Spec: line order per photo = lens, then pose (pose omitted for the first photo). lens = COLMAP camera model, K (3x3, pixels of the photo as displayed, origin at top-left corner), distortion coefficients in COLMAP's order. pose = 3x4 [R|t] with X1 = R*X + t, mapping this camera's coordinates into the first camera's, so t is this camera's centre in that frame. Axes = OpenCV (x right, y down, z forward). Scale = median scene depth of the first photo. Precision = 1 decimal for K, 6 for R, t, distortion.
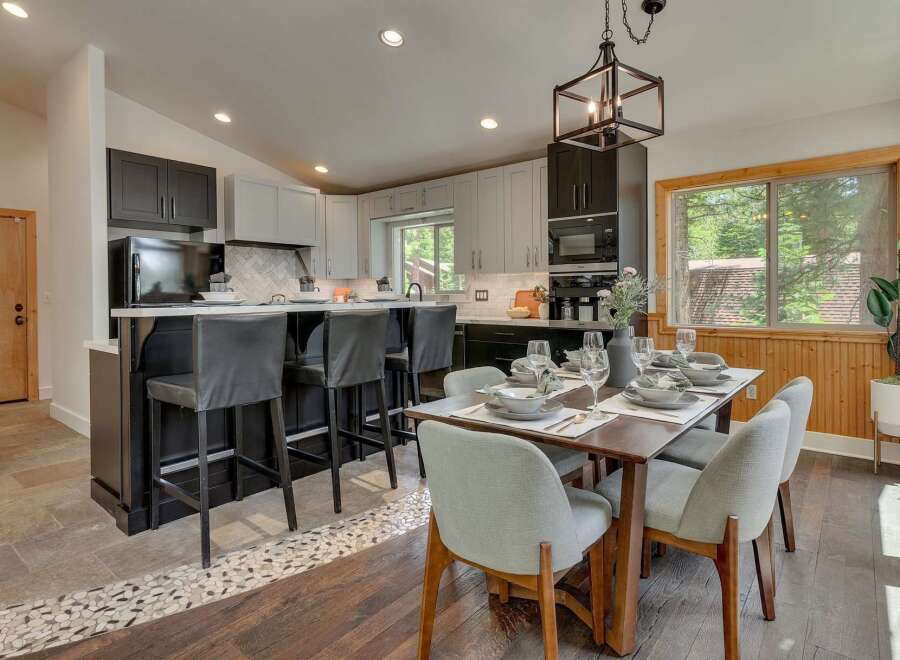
lens RADIAL K [[500.5, 0, 449.1], [0, 500.5, 297.8], [0, 0, 1]] dist [0.000497, 0.000019]
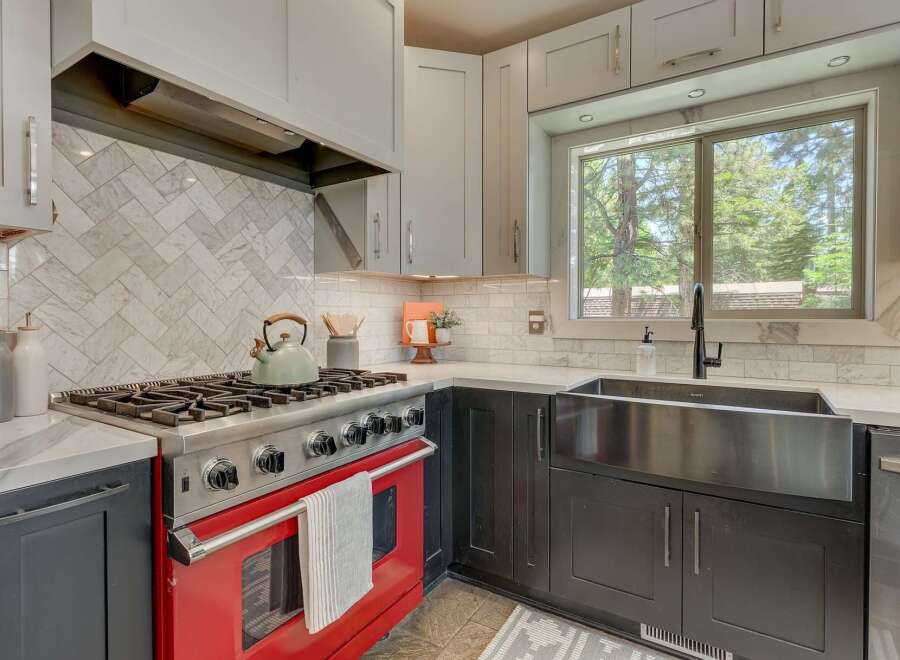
lens RADIAL K [[475.1, 0, 450.5], [0, 475.1, 325.8], [0, 0, 1]] dist [-0.000476, -0.000208]
pose [[0.992066, 0.007324, 0.125505, -0.316835], [-0.008281, 0.999940, 0.007110, -0.004285], [-0.125445, -0.008093, 0.992068, 0.815050]]
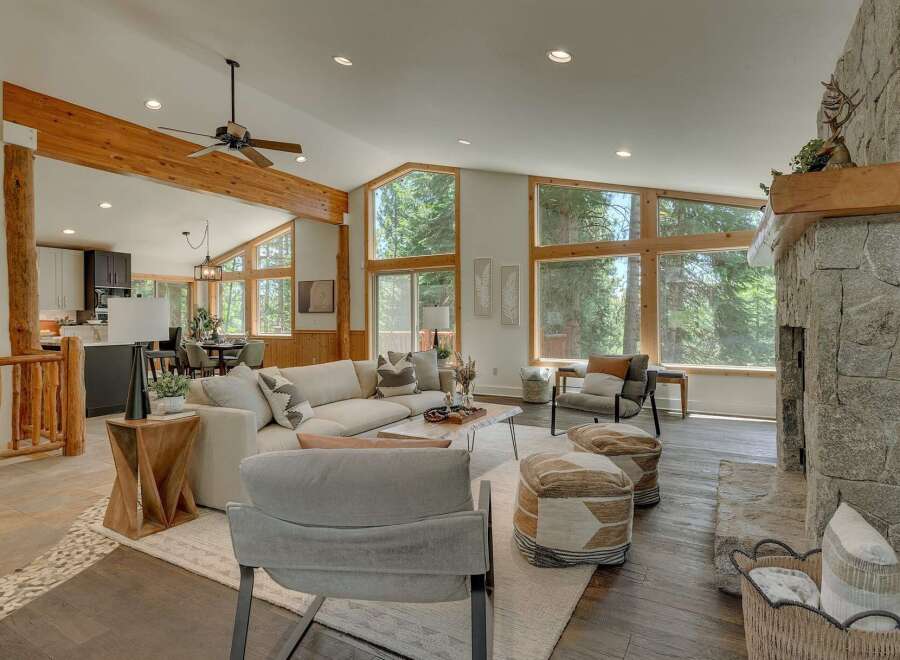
lens RADIAL K [[486.4, 0, 448.9], [0, 486.4, 323.0], [0, 0, 1]] dist [-0.001285, -0.000206]
pose [[-0.167619, 0.002665, 0.985848, -1.710507], [0.016699, 0.999861, 0.000136, 0.017241], [-0.985710, 0.016486, -0.167640, -0.086959]]
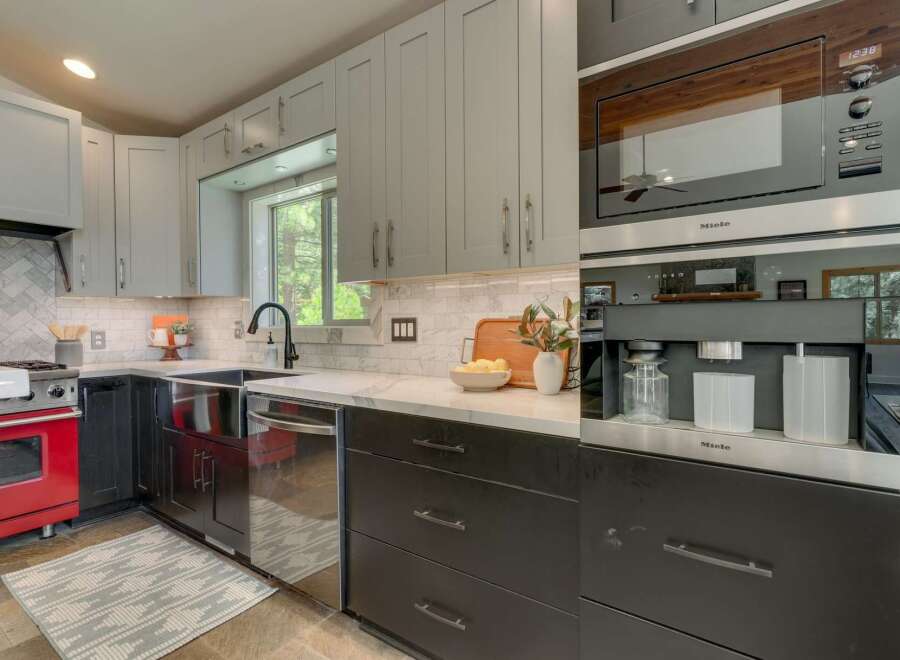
lens RADIAL K [[476.7, 0, 450.0], [0, 476.7, 330.0], [0, 0, 1]] dist [0.001479, 0.000054]
pose [[0.998471, 0.001316, 0.055266, 0.090915], [-0.001390, 0.999998, 0.001305, -0.005759], [-0.055264, -0.001380, 0.998471, 0.612916]]
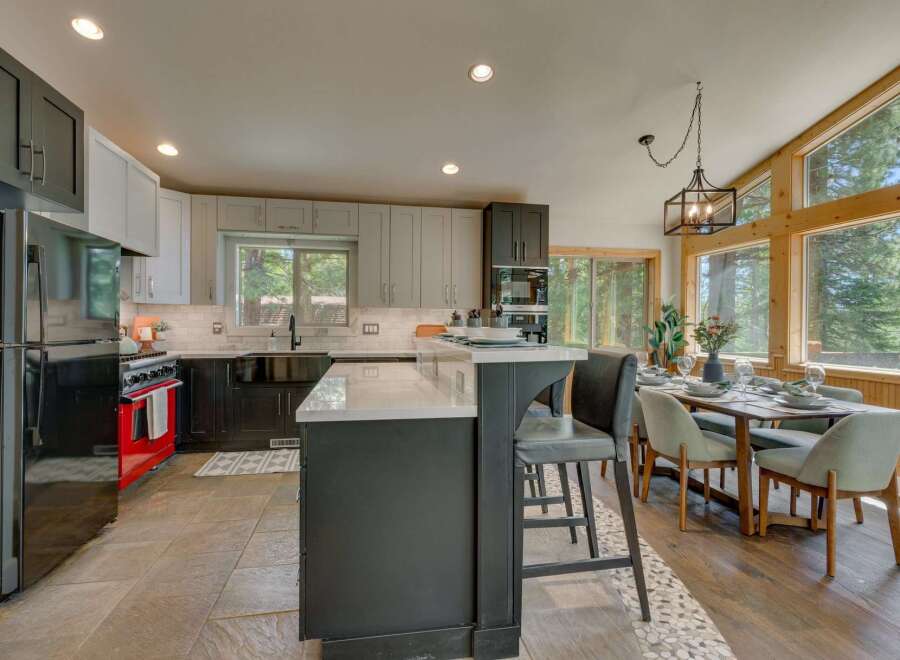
lens RADIAL K [[475.1, 0, 450.5], [0, 475.1, 325.8], [0, 0, 1]] dist [-0.000476, -0.000208]
pose [[0.642519, 0.010351, 0.766200, -0.605115], [-0.005437, 0.999945, -0.008950, -0.003645], [-0.766251, 0.001585, 0.642540, 0.301249]]
